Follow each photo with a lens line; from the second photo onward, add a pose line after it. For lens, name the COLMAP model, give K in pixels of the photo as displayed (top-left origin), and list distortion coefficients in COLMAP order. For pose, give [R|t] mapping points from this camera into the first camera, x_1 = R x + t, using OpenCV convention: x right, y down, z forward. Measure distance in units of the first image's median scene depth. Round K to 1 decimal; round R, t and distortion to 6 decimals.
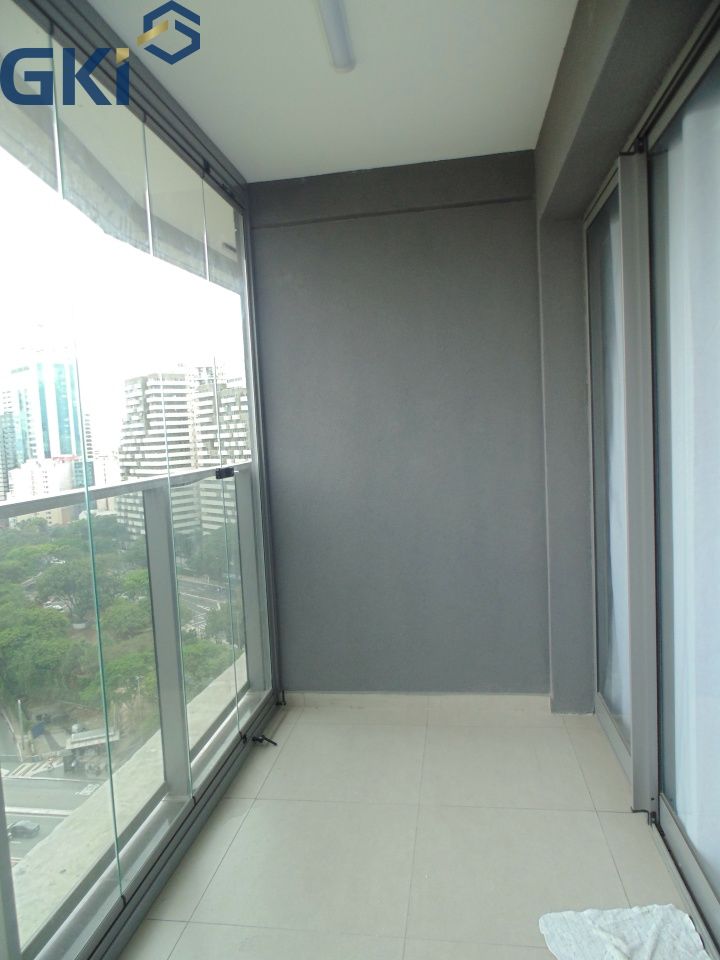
lens RADIAL K [[644.7, 0, 362.5], [0, 644.7, 482.5], [0, 0, 1]] dist [0.006322, -0.004462]
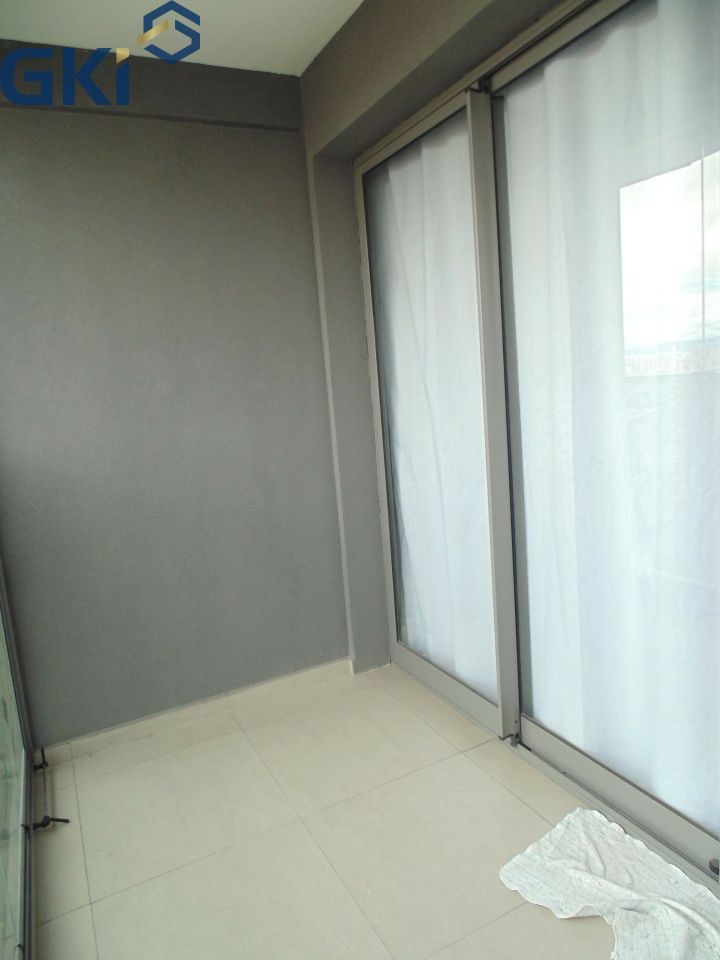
lens RADIAL K [[644.7, 0, 358.9], [0, 644.7, 476.3], [0, 0, 1]] dist [0.006322, -0.004462]
pose [[0.814367, -0.109315, 0.569963, -0.248753], [0.091486, 0.994002, 0.059926, -0.000969], [-0.573094, 0.003342, 0.819482, 0.207685]]
